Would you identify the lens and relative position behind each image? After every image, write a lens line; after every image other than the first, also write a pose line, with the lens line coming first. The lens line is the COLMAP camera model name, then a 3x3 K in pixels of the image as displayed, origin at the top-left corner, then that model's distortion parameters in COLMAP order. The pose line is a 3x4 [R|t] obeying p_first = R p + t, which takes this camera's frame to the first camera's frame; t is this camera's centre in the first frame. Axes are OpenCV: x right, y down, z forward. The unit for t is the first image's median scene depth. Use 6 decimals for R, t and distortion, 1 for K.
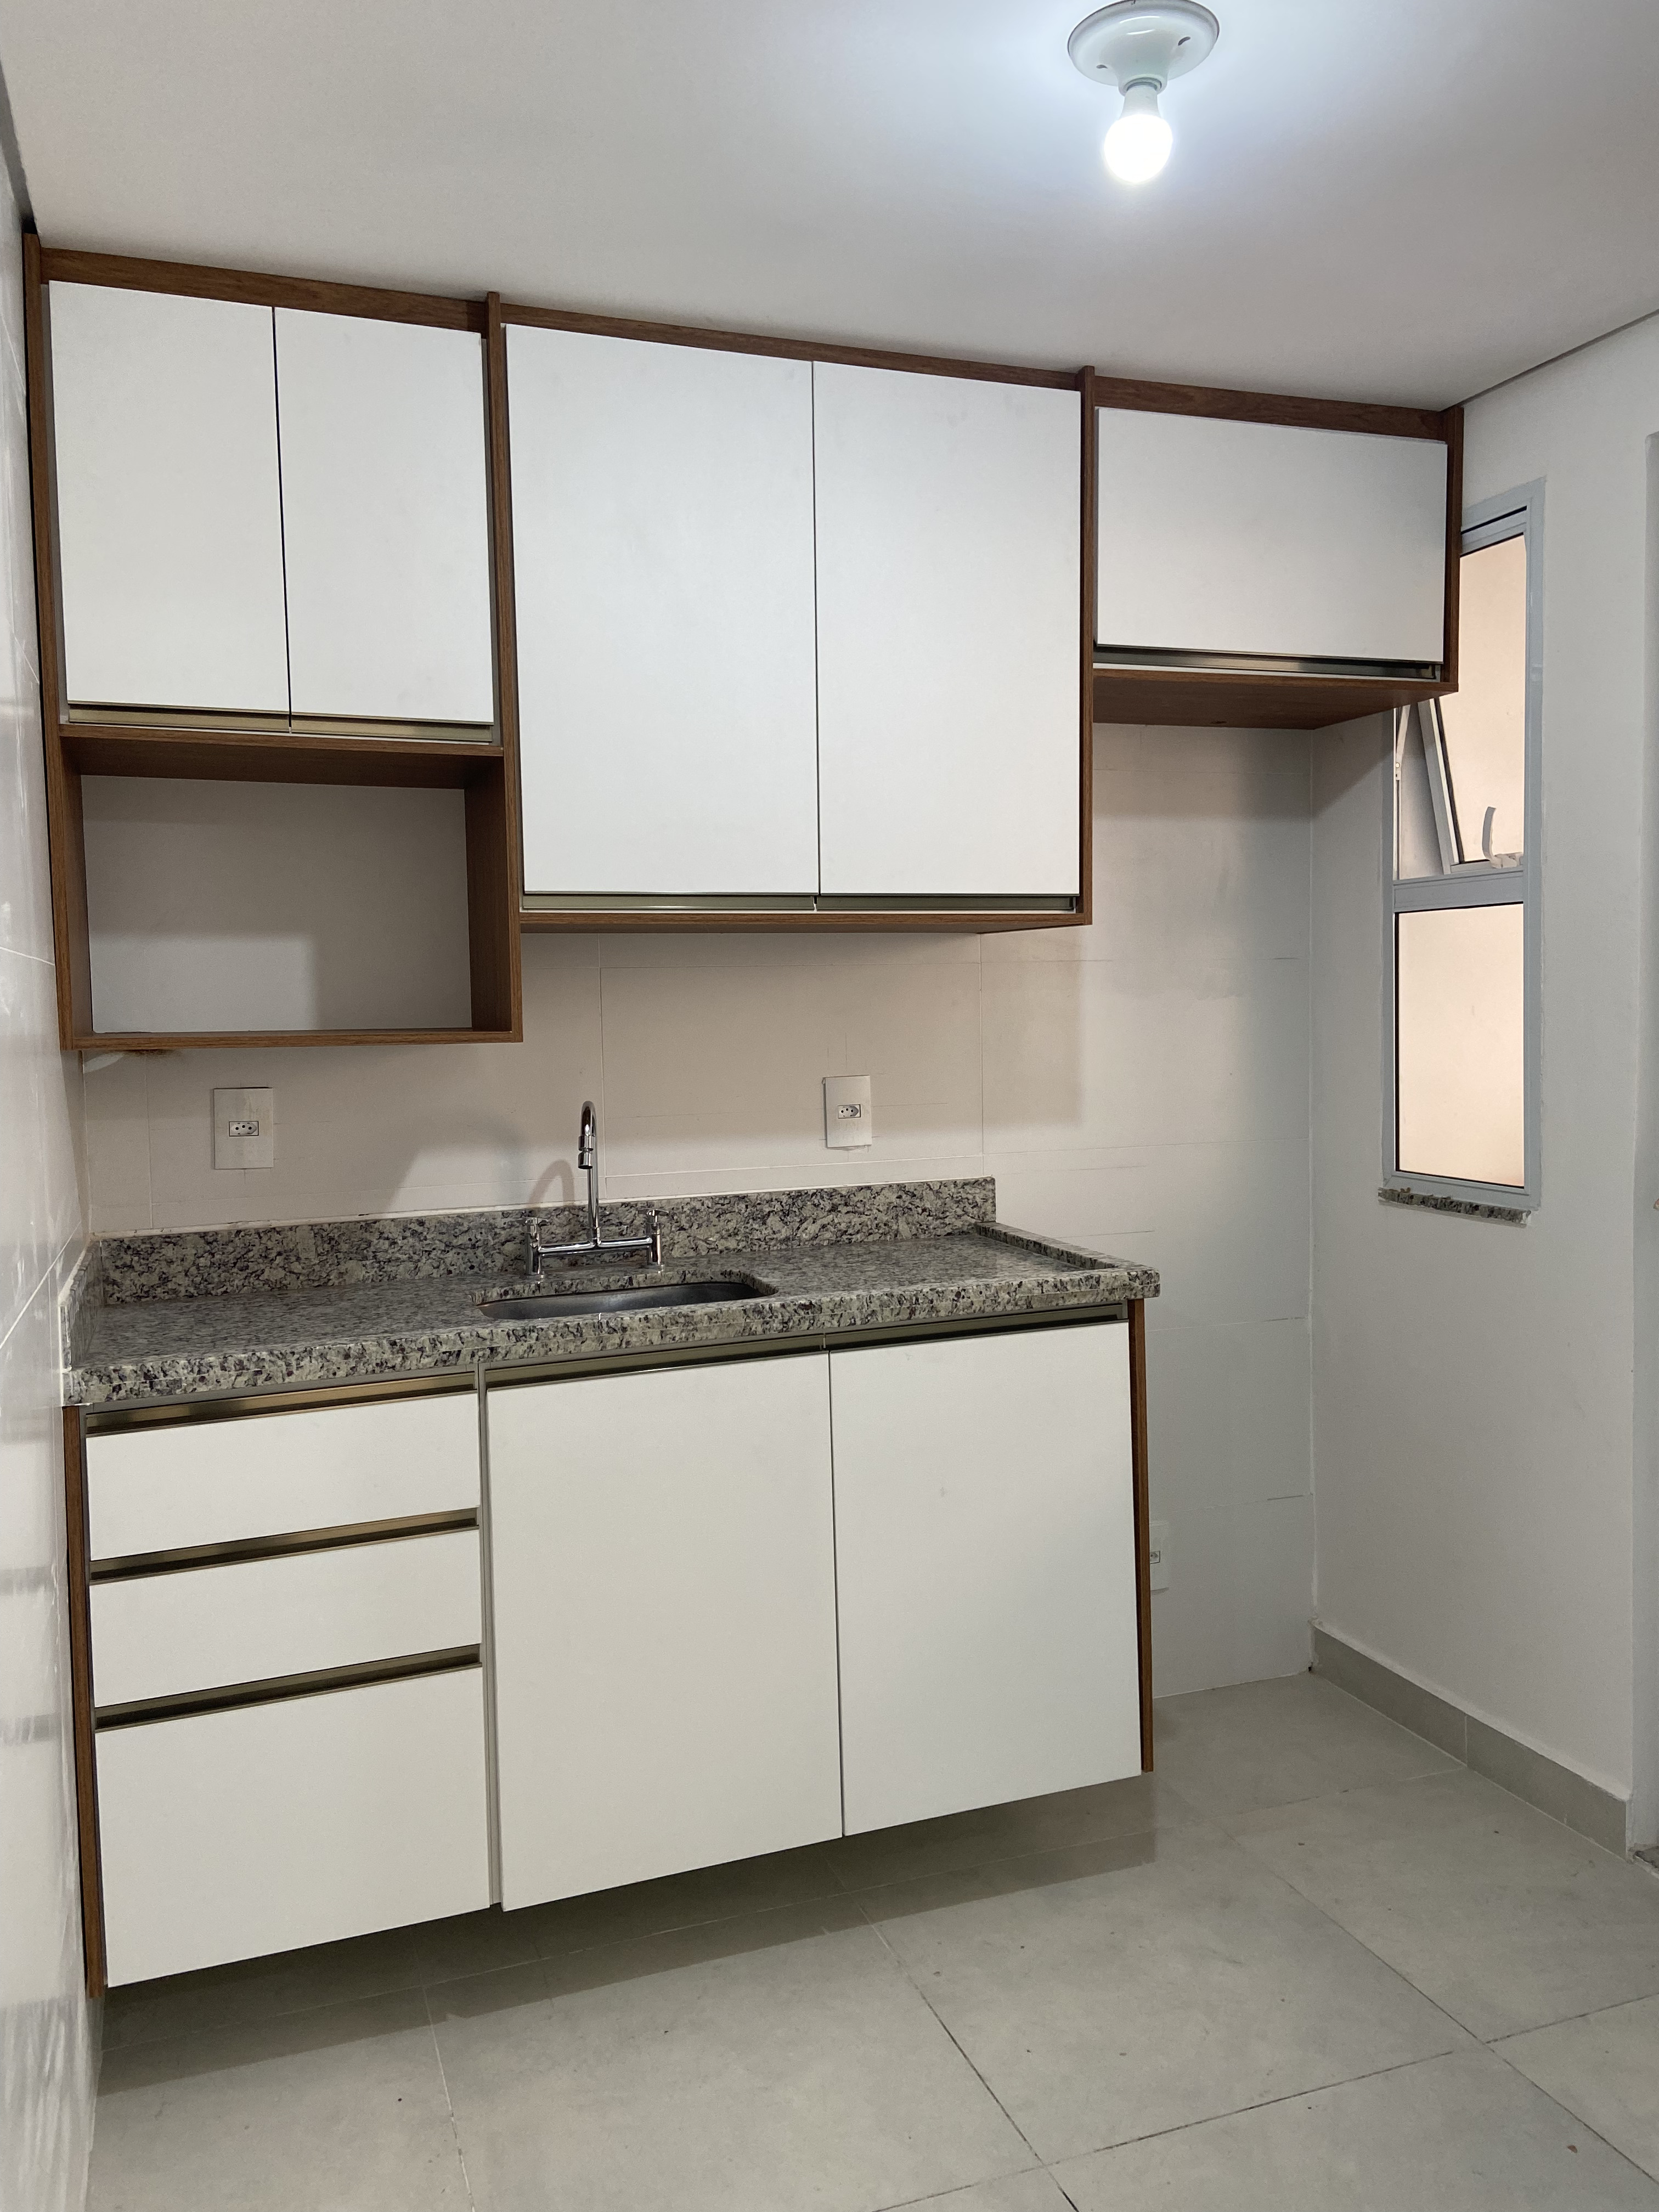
lens RADIAL K [[1698.8, 0, 836.4], [0, 1698.8, 1096.0], [0, 0, 1]] dist [0.017667, -0.001301]
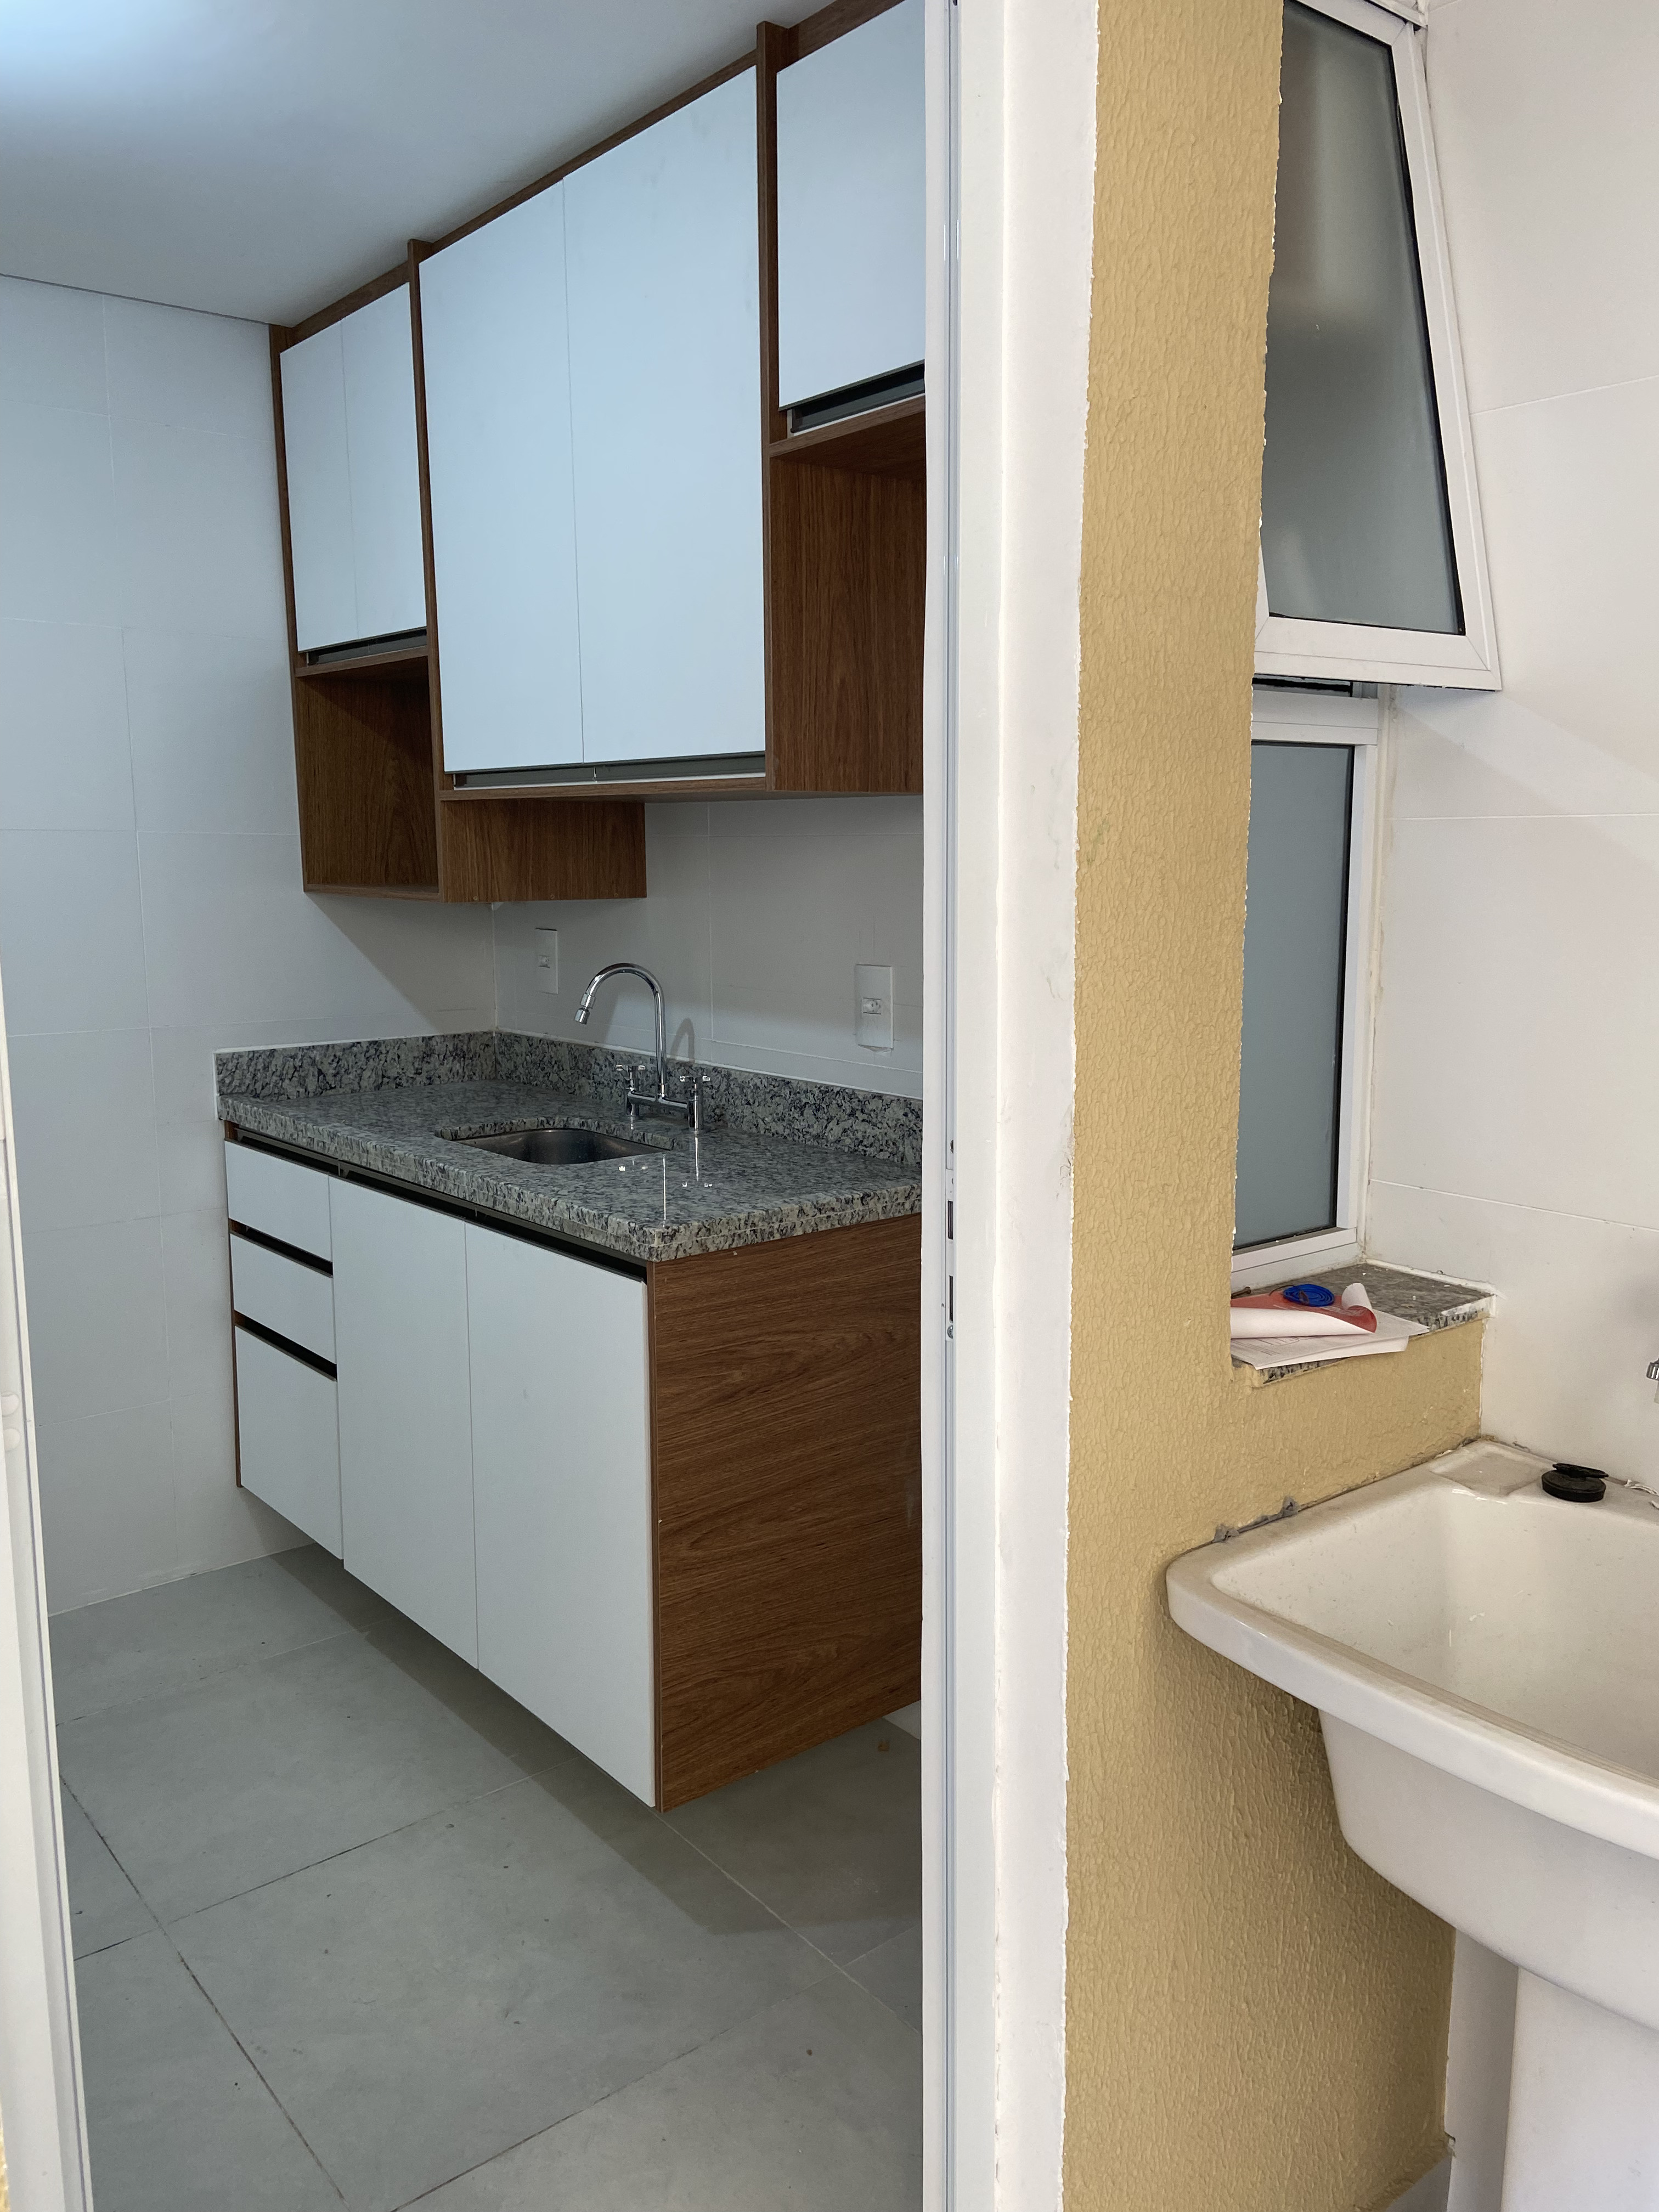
lens RADIAL K [[1698.8, 0, 835.4], [0, 1698.8, 1111.9], [0, 0, 1]] dist [0.017667, -0.001301]
pose [[0.322413, 0.168282, -0.931521, 0.869748], [-0.063555, 0.985699, 0.156072, -0.076300], [0.944463, 0.008883, 0.328498, 0.742295]]
